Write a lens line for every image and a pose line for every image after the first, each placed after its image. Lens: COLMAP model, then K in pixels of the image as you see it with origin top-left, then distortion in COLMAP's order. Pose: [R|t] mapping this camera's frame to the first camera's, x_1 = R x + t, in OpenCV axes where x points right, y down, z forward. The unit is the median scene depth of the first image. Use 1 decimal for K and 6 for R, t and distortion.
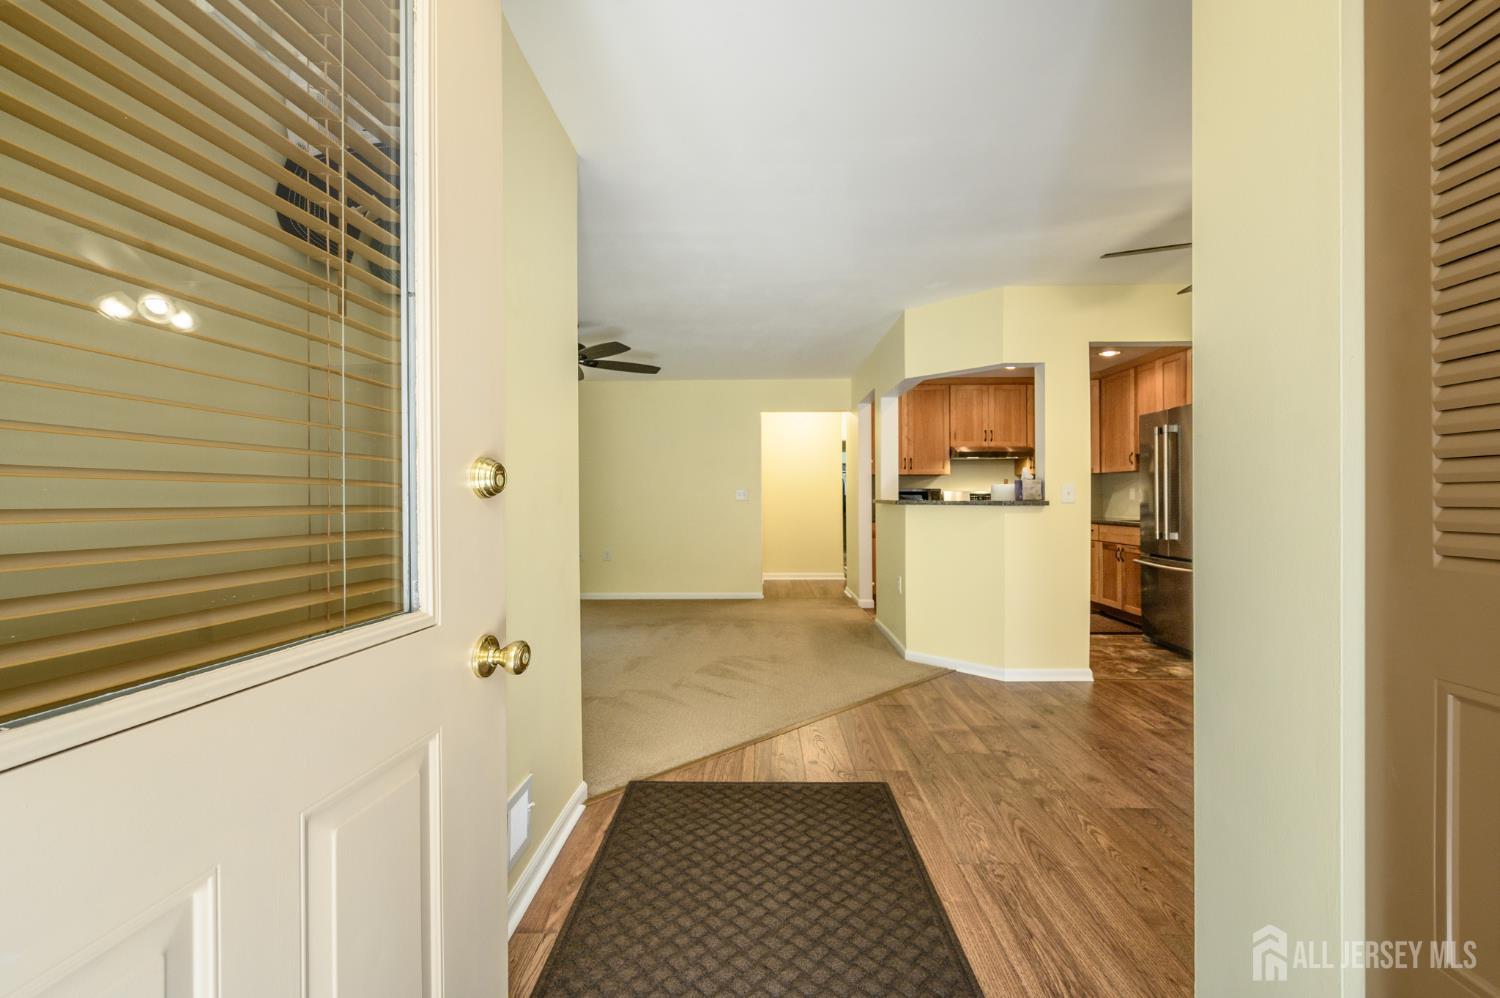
lens RADIAL K [[645.0, 0, 750.0], [0, 645.0, 499.0], [0, 0, 1]] dist [0.001503, 0.000101]
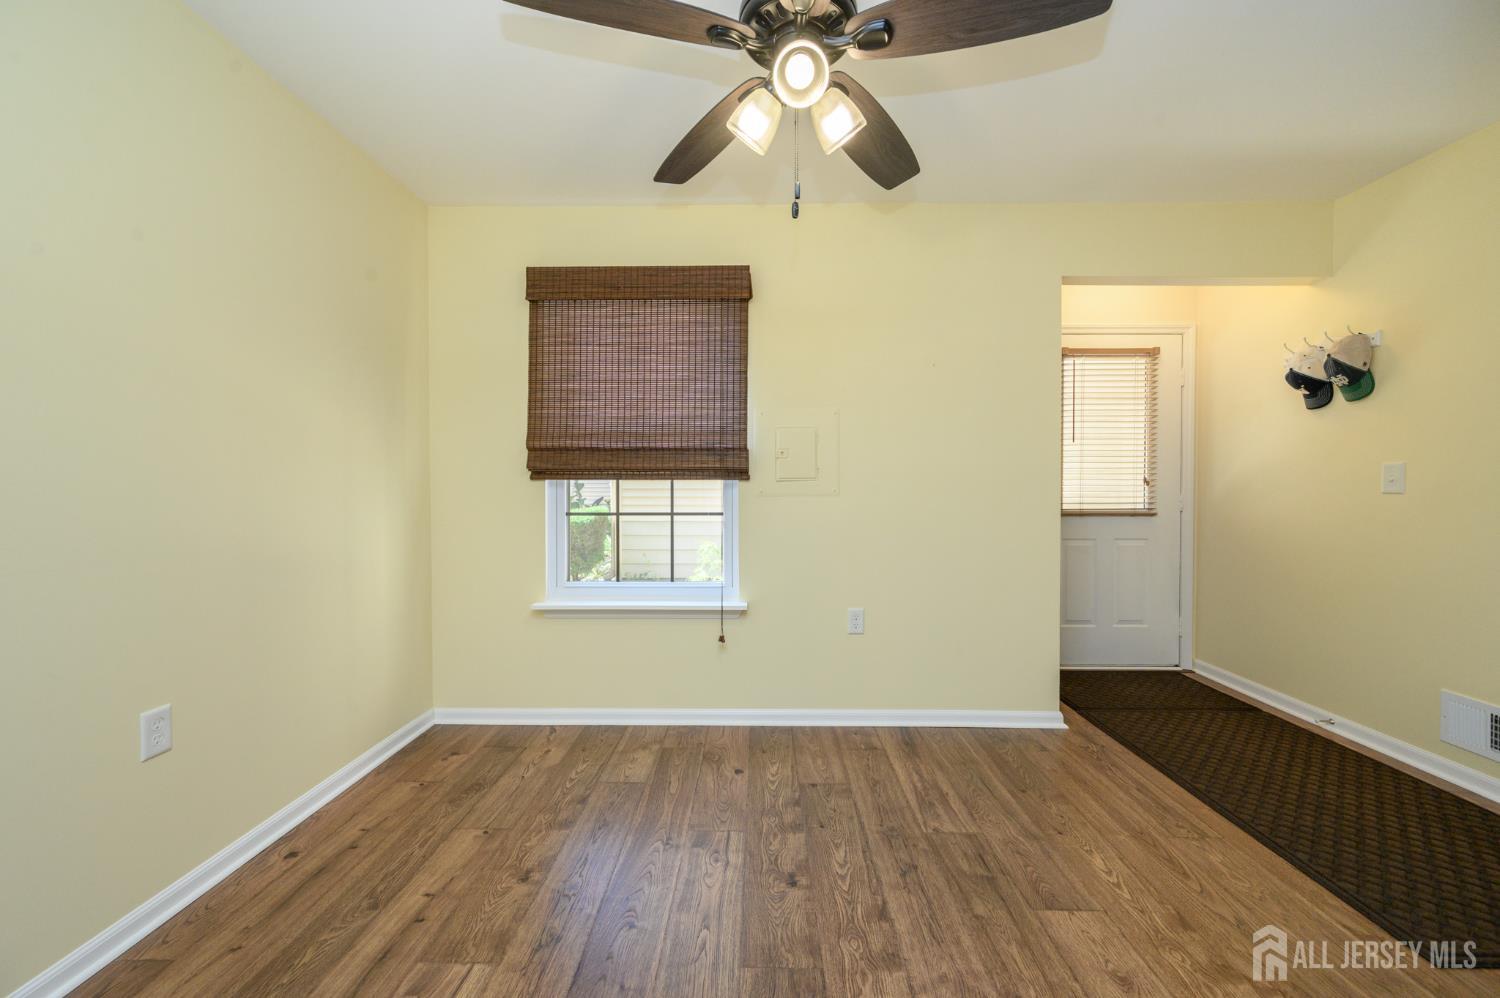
lens RADIAL K [[590.6, 0, 749.8], [0, 590.6, 492.4], [0, 0, 1]] dist [-0.001472, -0.000253]
pose [[-0.999991, 0.002481, -0.003432, 0.986542], [0.002436, 0.999910, 0.013187, -0.048674], [0.003464, 0.013179, -0.999907, 1.726690]]
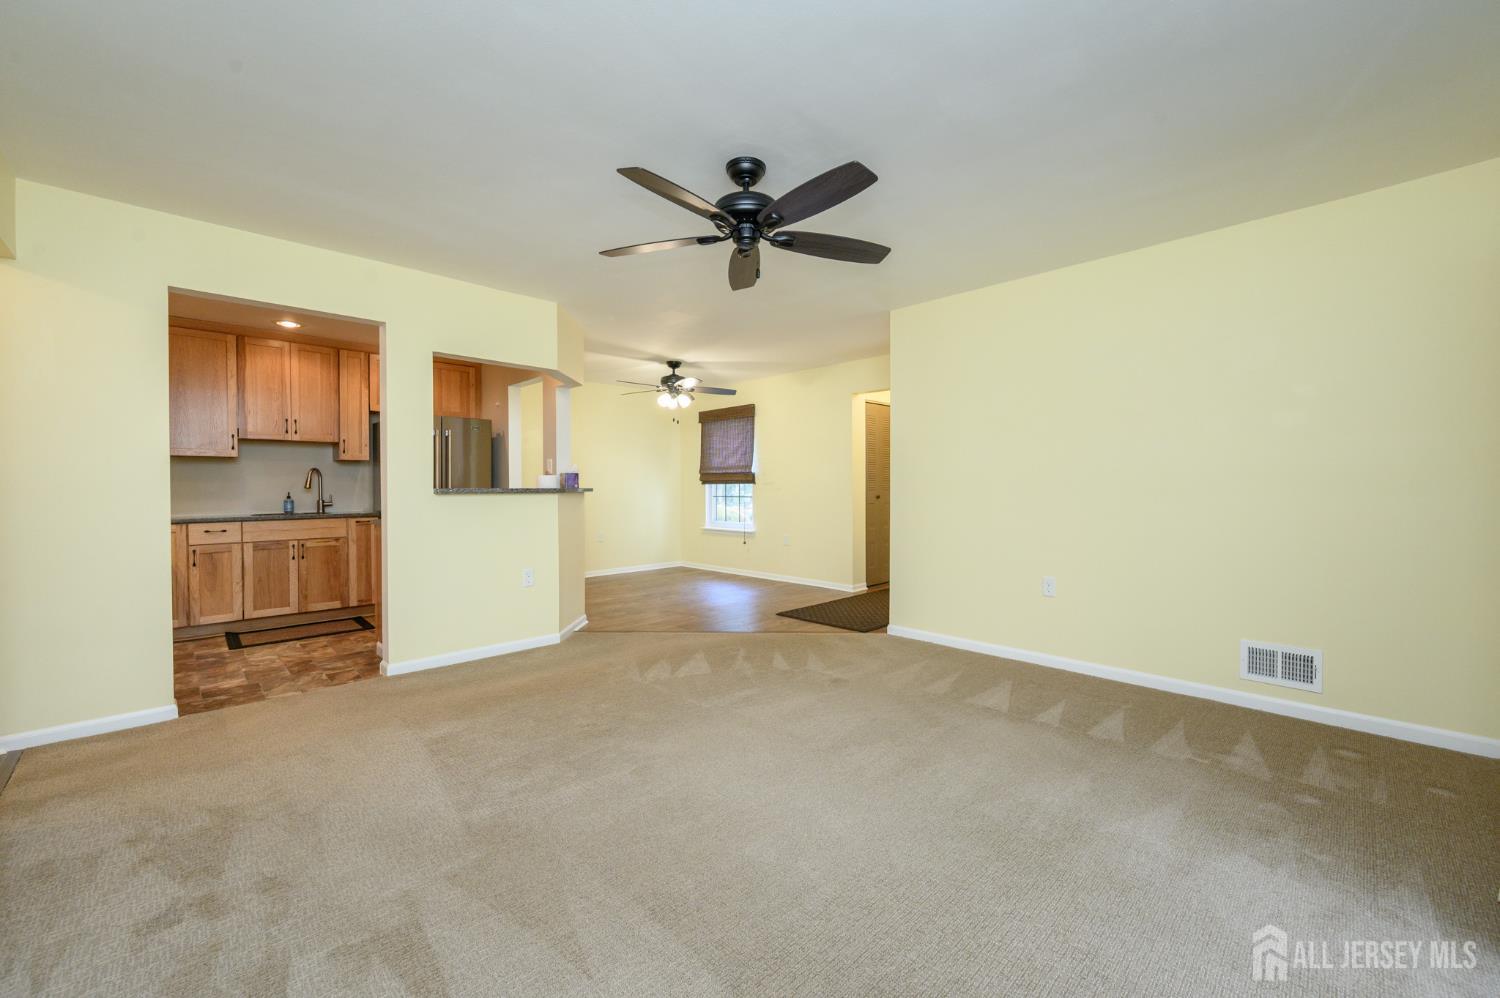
lens RADIAL K [[590.6, 0, 749.8], [0, 590.6, 492.4], [0, 0, 1]] dist [-0.001472, -0.000253]
pose [[-0.712100, -0.002775, 0.702073, -1.398882], [0.008256, 0.999890, 0.012327, -0.052955], [-0.702030, 0.014574, -0.711999, 2.895627]]
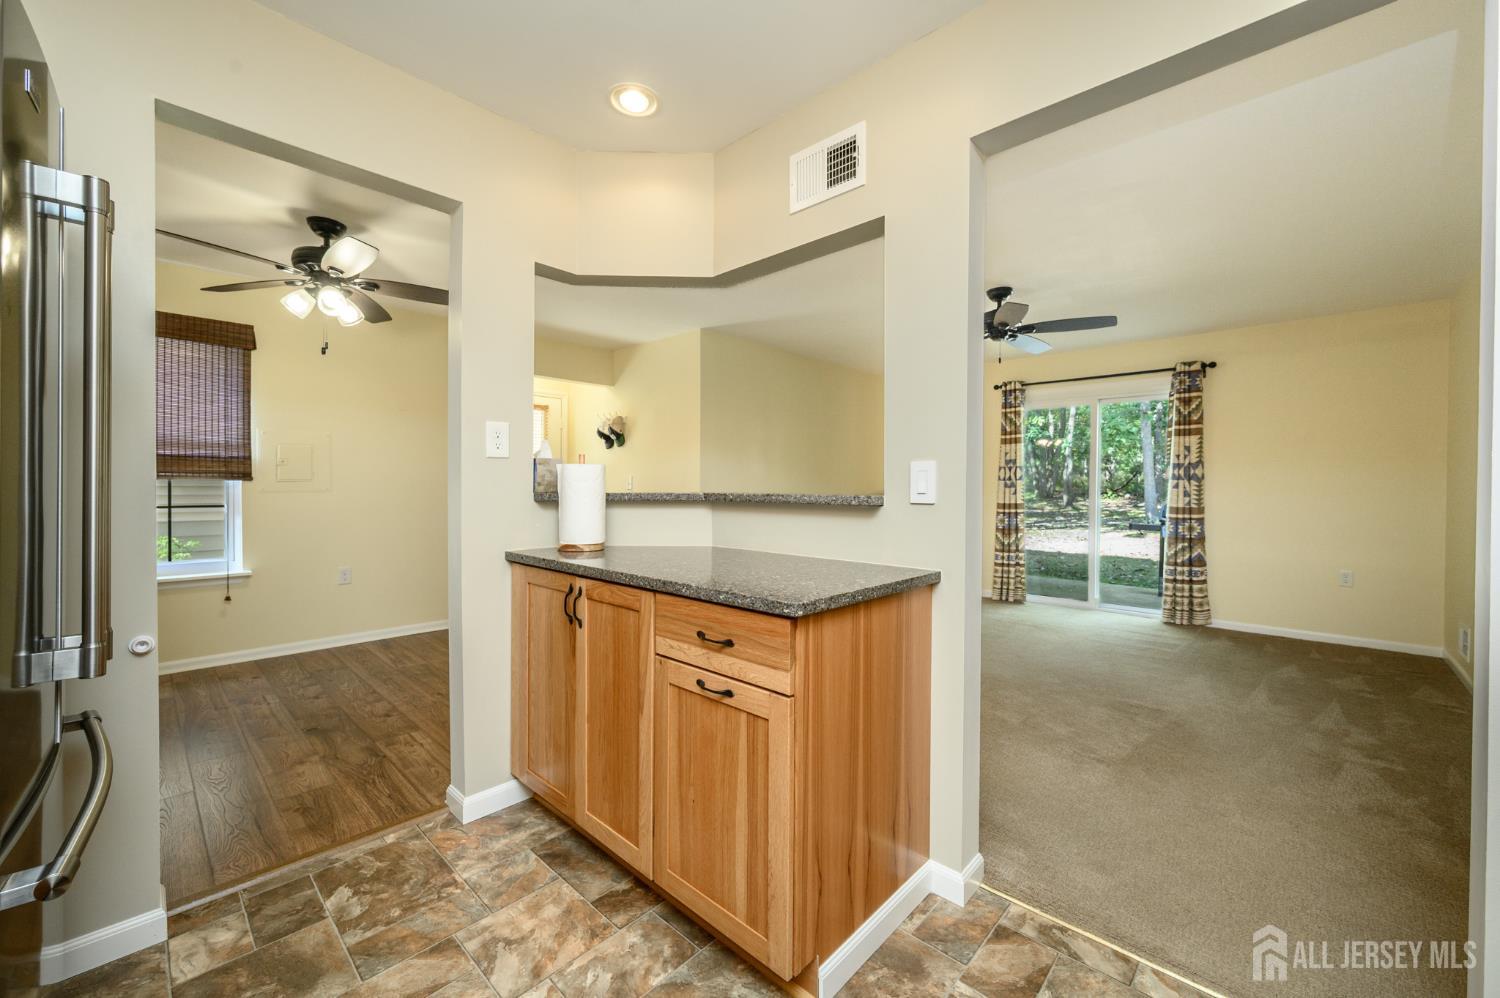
lens RADIAL K [[590.6, 0, 749.8], [0, 590.6, 492.4], [0, 0, 1]] dist [-0.001472, -0.000253]
pose [[-0.673469, 0.005332, -0.739197, 1.284453], [-0.005782, 0.999905, 0.012480, -0.054176], [0.739193, 0.012679, -0.673374, 2.721500]]
